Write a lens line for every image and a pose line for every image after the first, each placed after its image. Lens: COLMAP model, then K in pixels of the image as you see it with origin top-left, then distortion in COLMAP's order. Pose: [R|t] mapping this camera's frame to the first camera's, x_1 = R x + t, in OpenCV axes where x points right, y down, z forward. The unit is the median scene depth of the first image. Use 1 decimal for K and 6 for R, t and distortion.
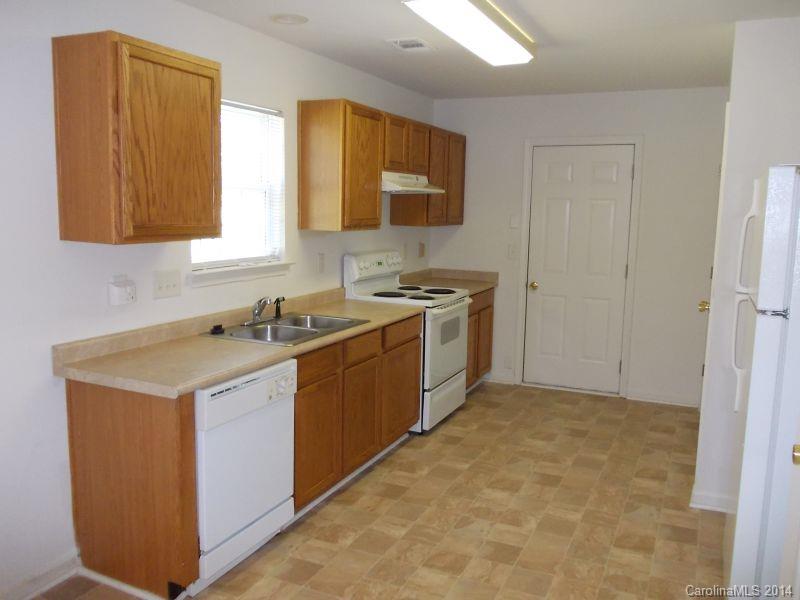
lens RADIAL K [[662.8, 0, 398.0], [0, 662.8, 293.3], [0, 0, 1]] dist [-0.040763, -0.008638]
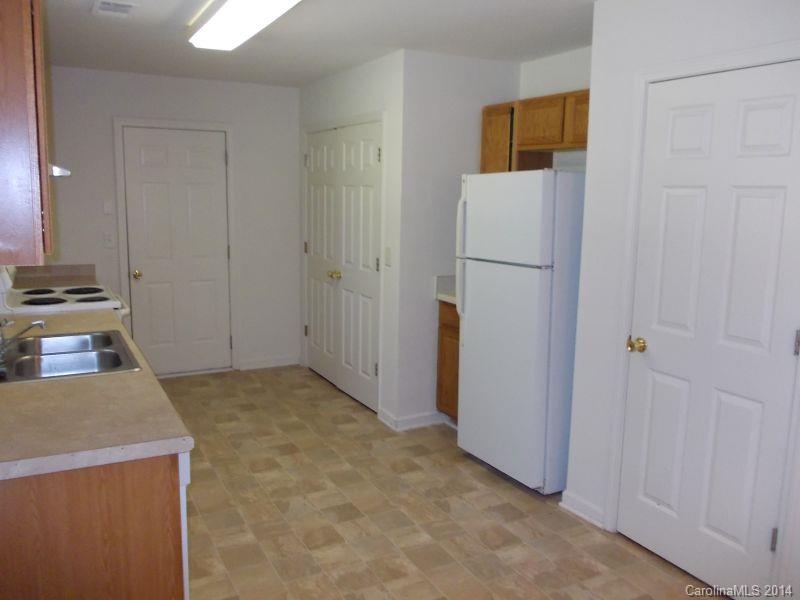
lens RADIAL K [[662.8, 0, 399.0], [0, 662.8, 303.5], [0, 0, 1]] dist [-0.040763, -0.008638]
pose [[0.598185, -0.137355, 0.789498, -0.526685], [0.098043, 0.990344, 0.098013, -0.043105], [-0.795337, 0.018775, 0.605876, 0.218810]]
